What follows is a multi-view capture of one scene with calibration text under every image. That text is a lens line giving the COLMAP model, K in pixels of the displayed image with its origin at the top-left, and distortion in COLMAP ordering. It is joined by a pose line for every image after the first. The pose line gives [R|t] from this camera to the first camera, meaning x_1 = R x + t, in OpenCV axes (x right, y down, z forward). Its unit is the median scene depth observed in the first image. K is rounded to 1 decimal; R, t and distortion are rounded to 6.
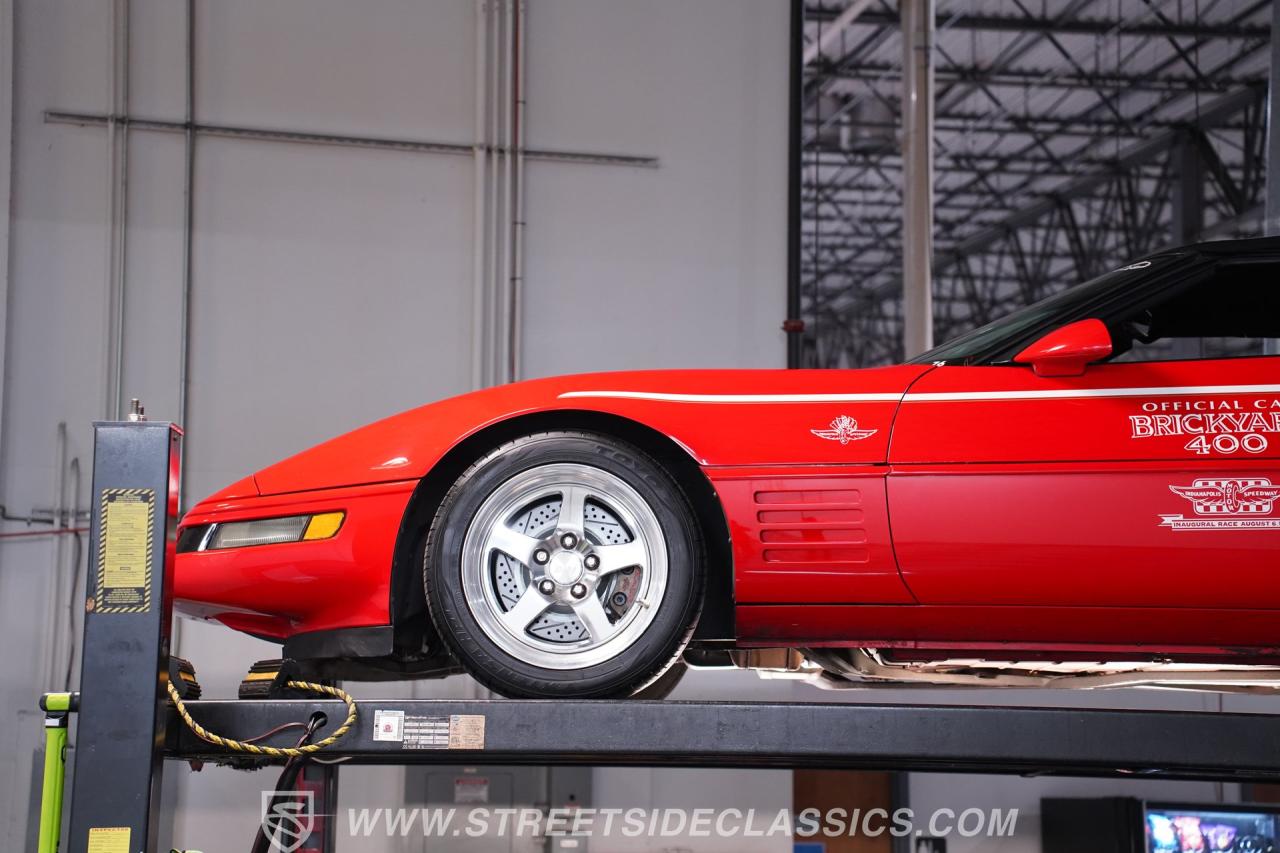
lens RADIAL K [[2566.3, 0, 640.0], [0, 2566.3, 426.5], [0, 0, 1]] dist [0.527340, 0.368415]
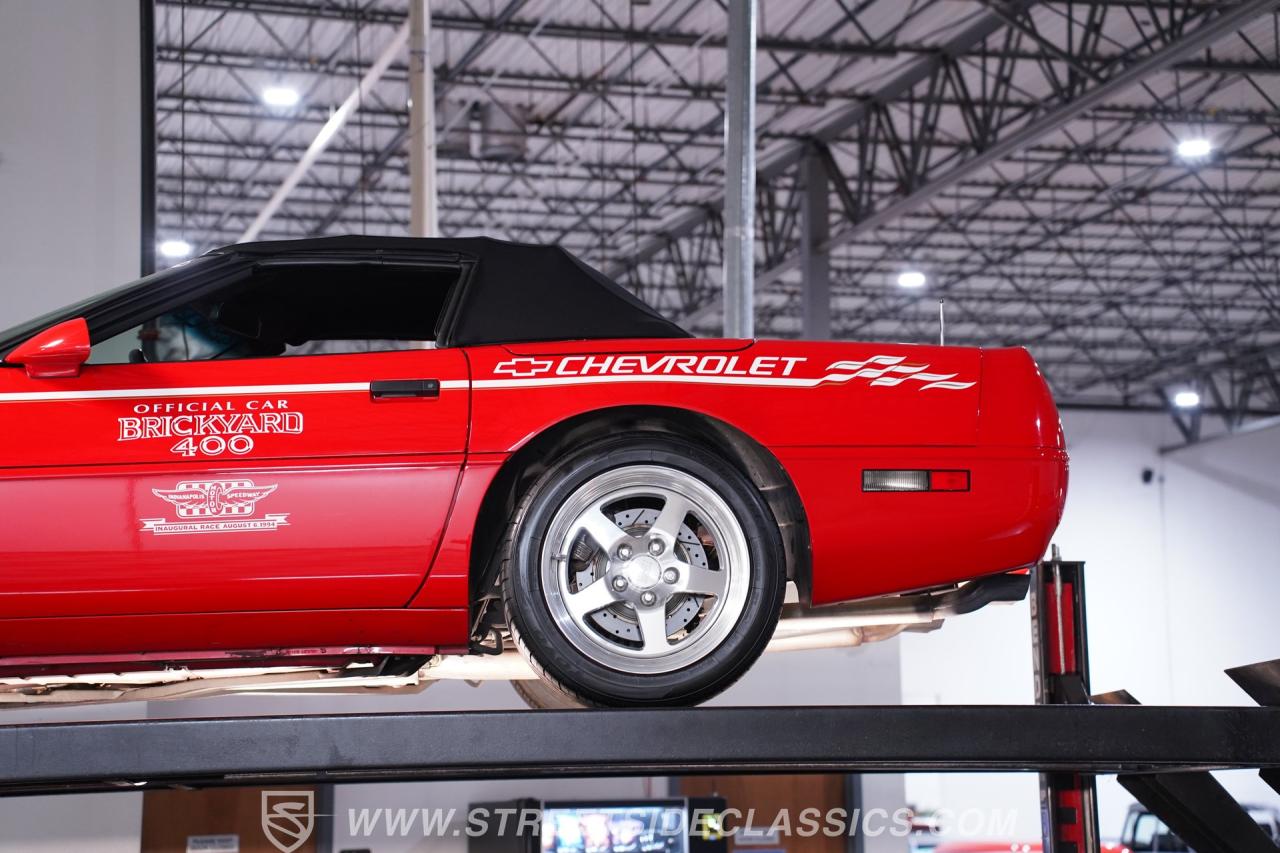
lens RADIAL K [[2566.3, 0, 640.0], [0, 2566.3, 426.5], [0, 0, 1]] dist [0.527340, 0.368415]
pose [[0.997171, -0.011116, 0.074343, 0.308466], [0.011561, 0.999918, -0.005565, 0.006701], [-0.074275, 0.006409, 0.997217, 0.015320]]
